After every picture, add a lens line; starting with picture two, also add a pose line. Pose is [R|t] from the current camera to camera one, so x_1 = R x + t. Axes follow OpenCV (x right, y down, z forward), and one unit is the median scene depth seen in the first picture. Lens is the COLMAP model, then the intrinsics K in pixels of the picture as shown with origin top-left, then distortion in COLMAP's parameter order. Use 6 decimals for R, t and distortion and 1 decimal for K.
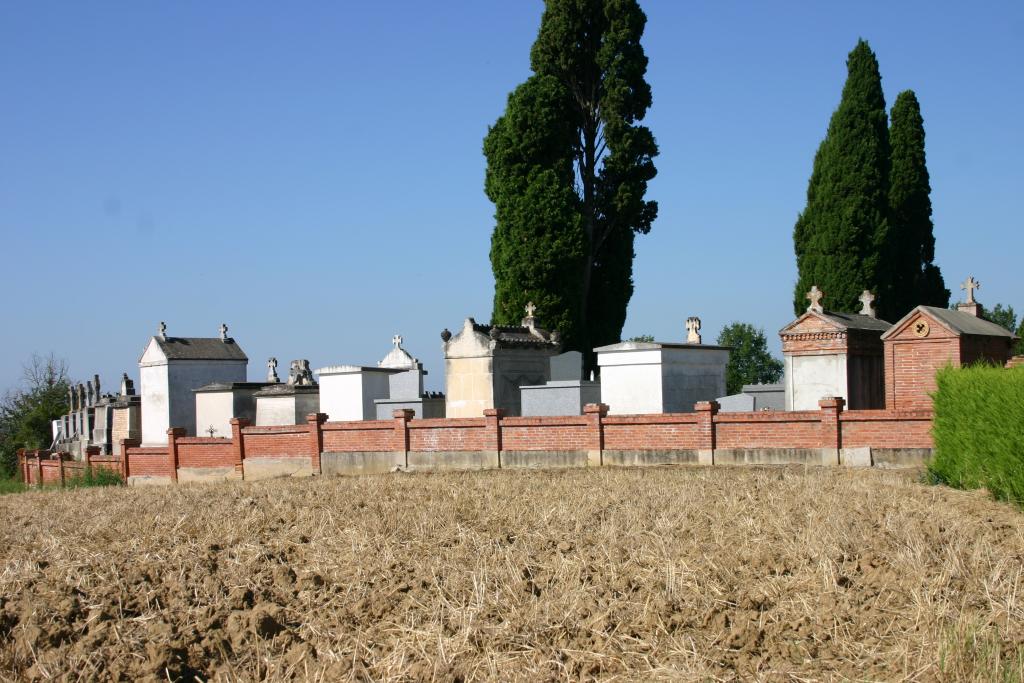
lens RADIAL K [[1249.7, 0, 512.7], [0, 1249.7, 362.6], [0, 0, 1]] dist [-0.018578, -0.019836]
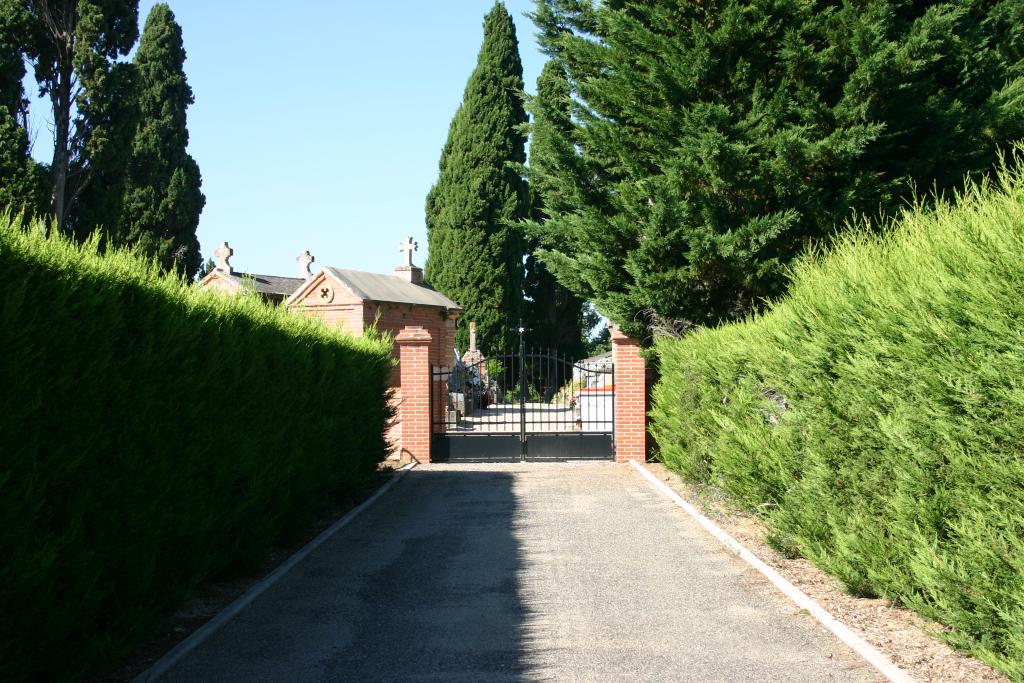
lens RADIAL K [[1249.7, 0, 512.7], [0, 1249.7, 362.6], [0, 0, 1]] dist [-0.018578, -0.019836]
pose [[0.990346, 0.016164, 0.137669, 0.168875], [-0.017347, 0.999822, 0.007396, 0.005780], [-0.137525, -0.009713, 0.990451, 0.067989]]
